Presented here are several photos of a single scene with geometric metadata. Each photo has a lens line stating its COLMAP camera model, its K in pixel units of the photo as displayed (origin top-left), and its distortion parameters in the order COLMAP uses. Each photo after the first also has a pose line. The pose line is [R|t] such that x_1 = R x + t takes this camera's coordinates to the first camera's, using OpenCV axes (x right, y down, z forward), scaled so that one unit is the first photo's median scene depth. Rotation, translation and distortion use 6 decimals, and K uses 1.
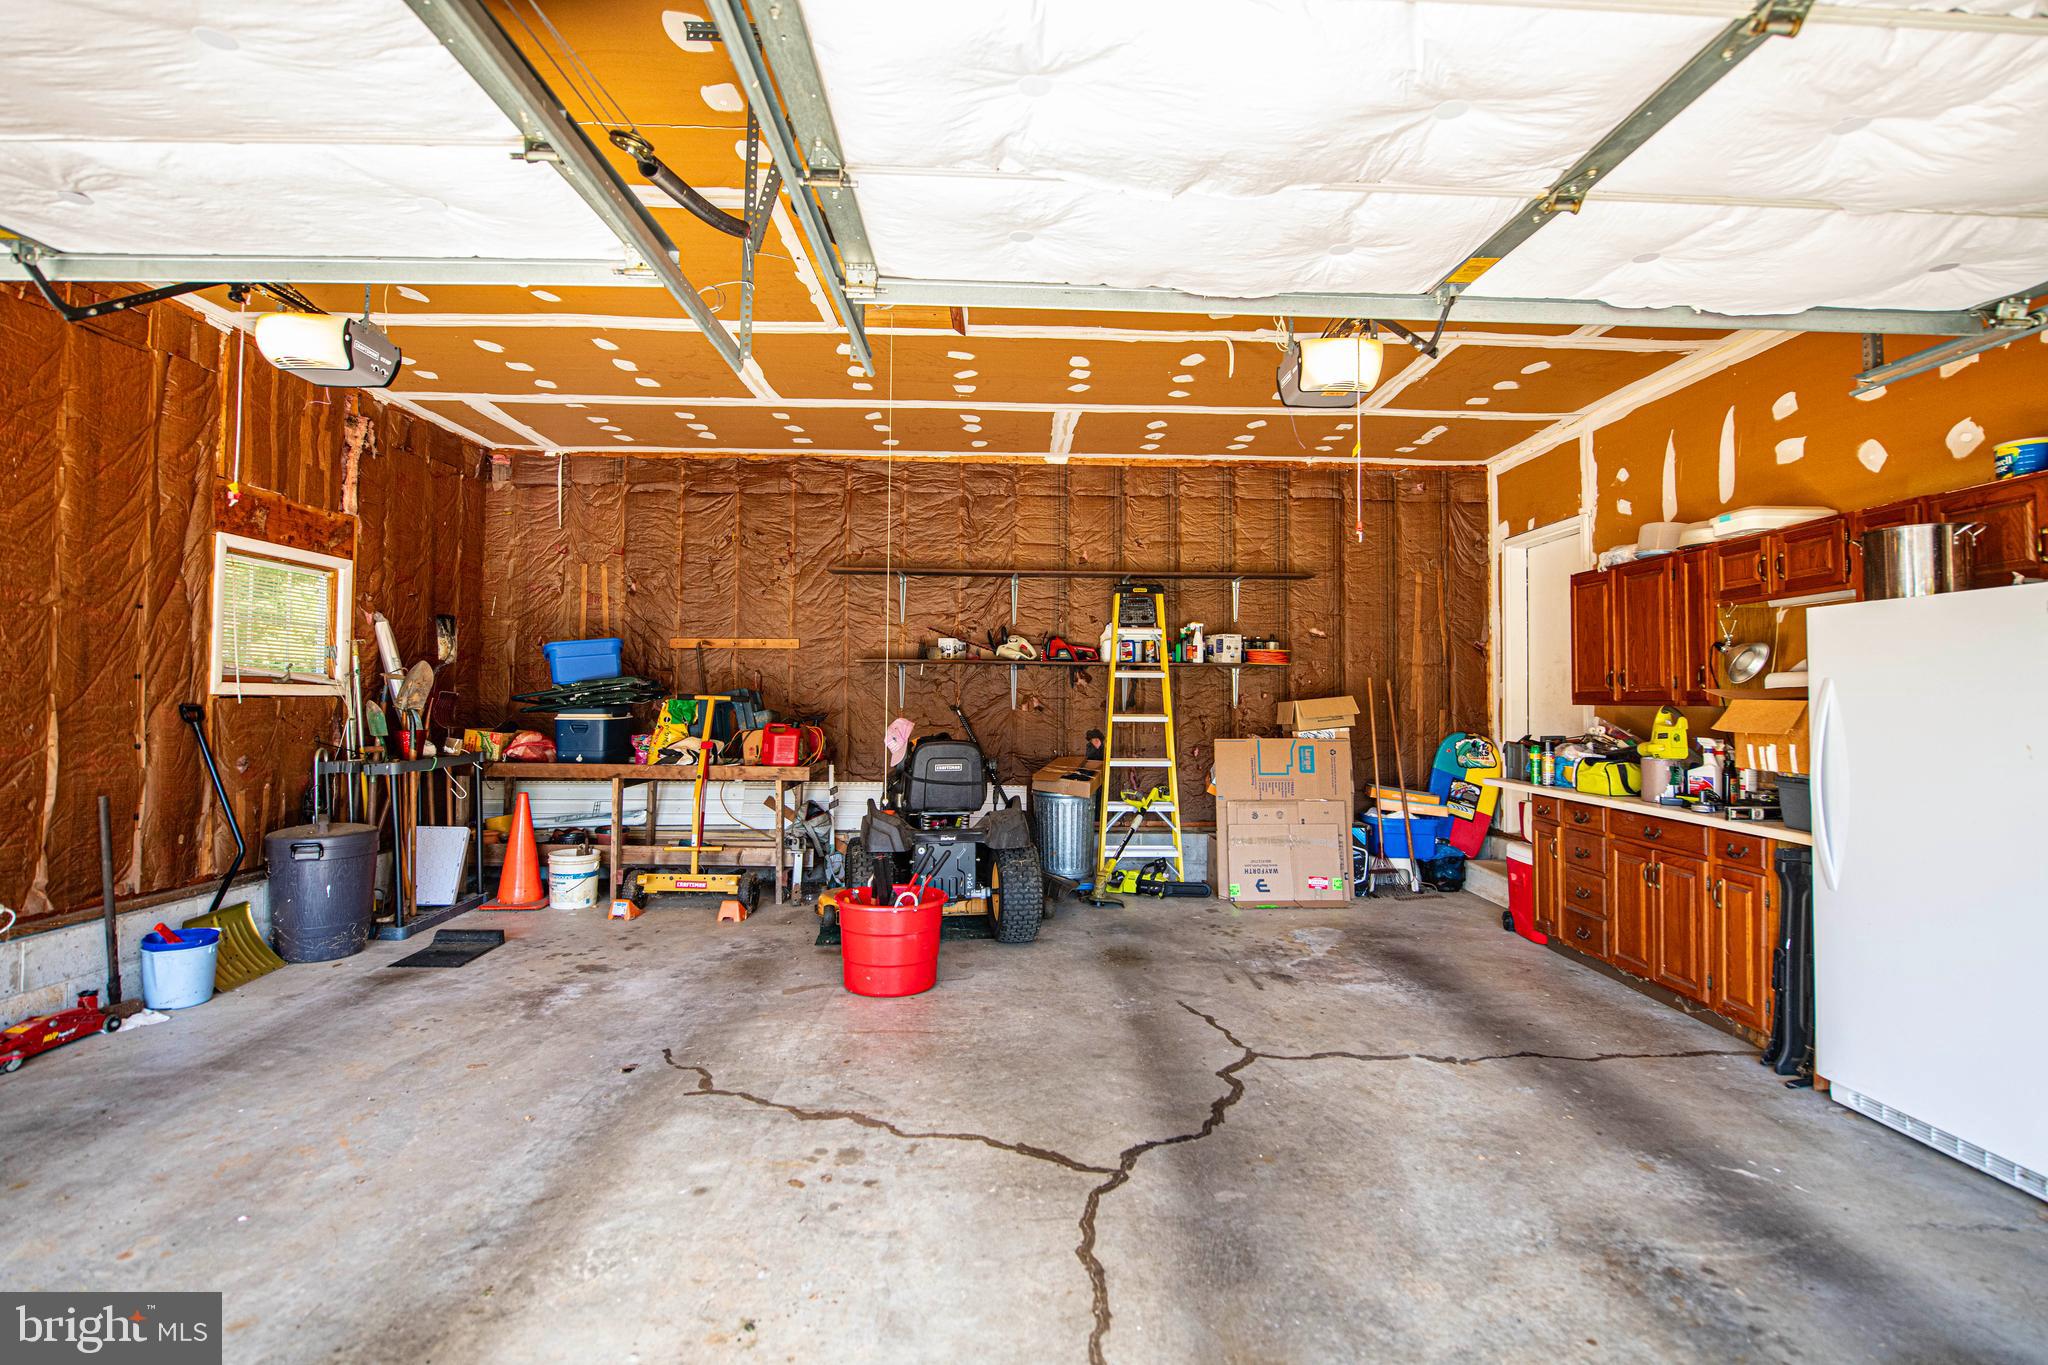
lens RADIAL K [[953.6, 0, 1022.5], [0, 953.6, 672.3], [0, 0, 1]] dist [-0.007822, -0.002427]
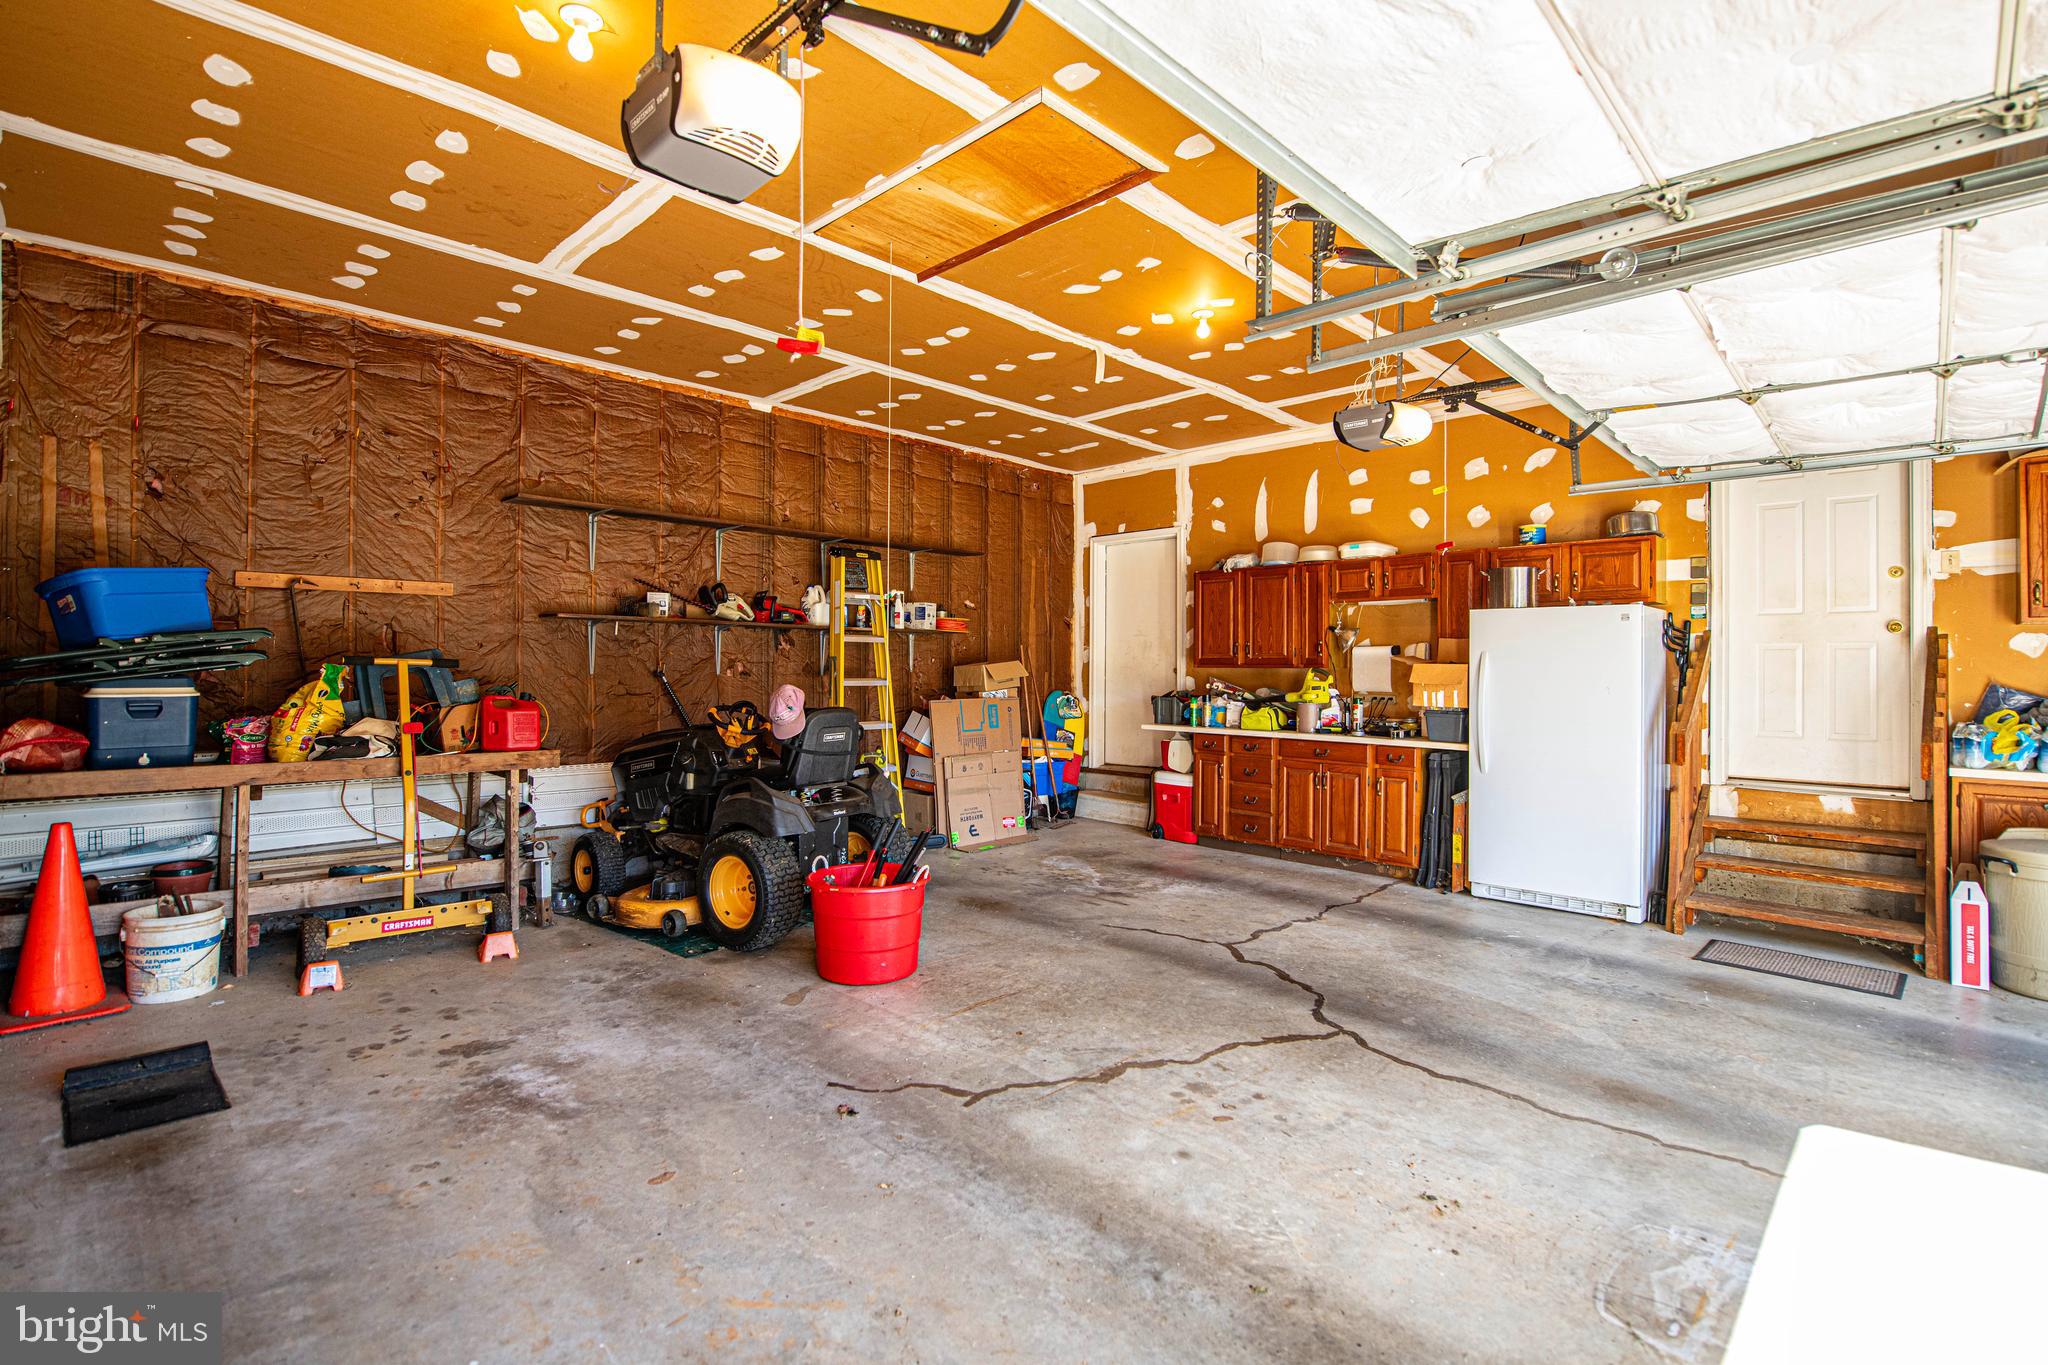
lens RADIAL K [[953.6, 0, 987.8], [0, 953.6, 672.2], [0, 0, 1]] dist [-0.007822, -0.002427]
pose [[0.723806, -0.006587, 0.689972, -0.567042], [-0.019337, 0.999368, 0.029827, 0.005569], [-0.689732, -0.034931, 0.723222, 0.209457]]
